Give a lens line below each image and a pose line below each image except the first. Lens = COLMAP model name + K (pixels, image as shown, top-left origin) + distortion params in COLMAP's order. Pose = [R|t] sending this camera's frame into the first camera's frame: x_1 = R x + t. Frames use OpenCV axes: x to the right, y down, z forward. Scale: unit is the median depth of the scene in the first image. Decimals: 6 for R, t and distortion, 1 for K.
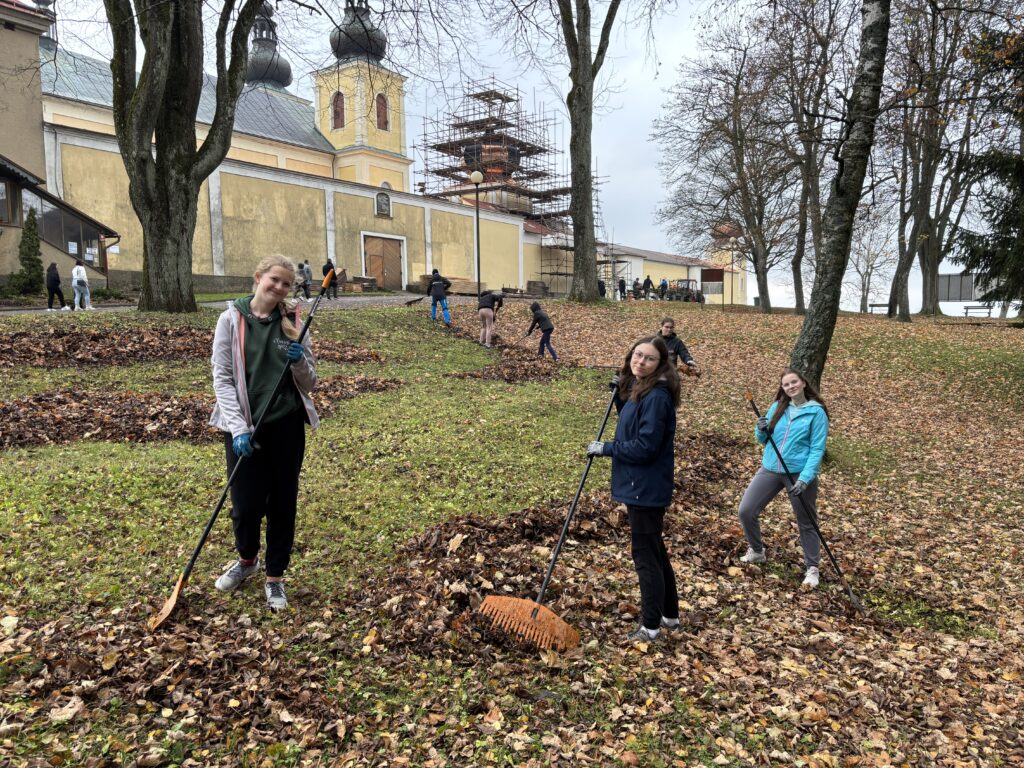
lens RADIAL K [[769.0, 0, 512.7], [0, 769.0, 382.6], [0, 0, 1]] dist [0.027787, 0.003921]
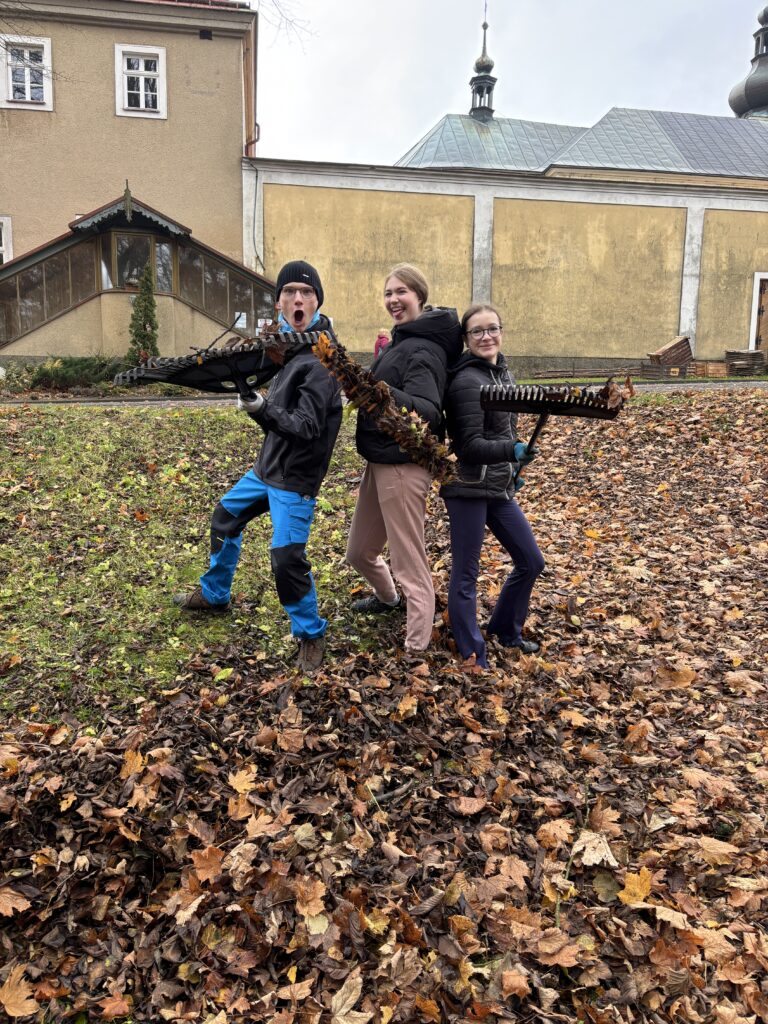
lens RADIAL K [[769.0, 0, 382.6], [0, 769.0, 517.3], [0, 0, 1]] dist [0.027787, 0.003921]
pose [[0.682408, 0.122064, -0.720708, 0.065904], [-0.082640, 0.992521, 0.089851, -0.042260], [0.726285, -0.001756, 0.687392, 0.406548]]
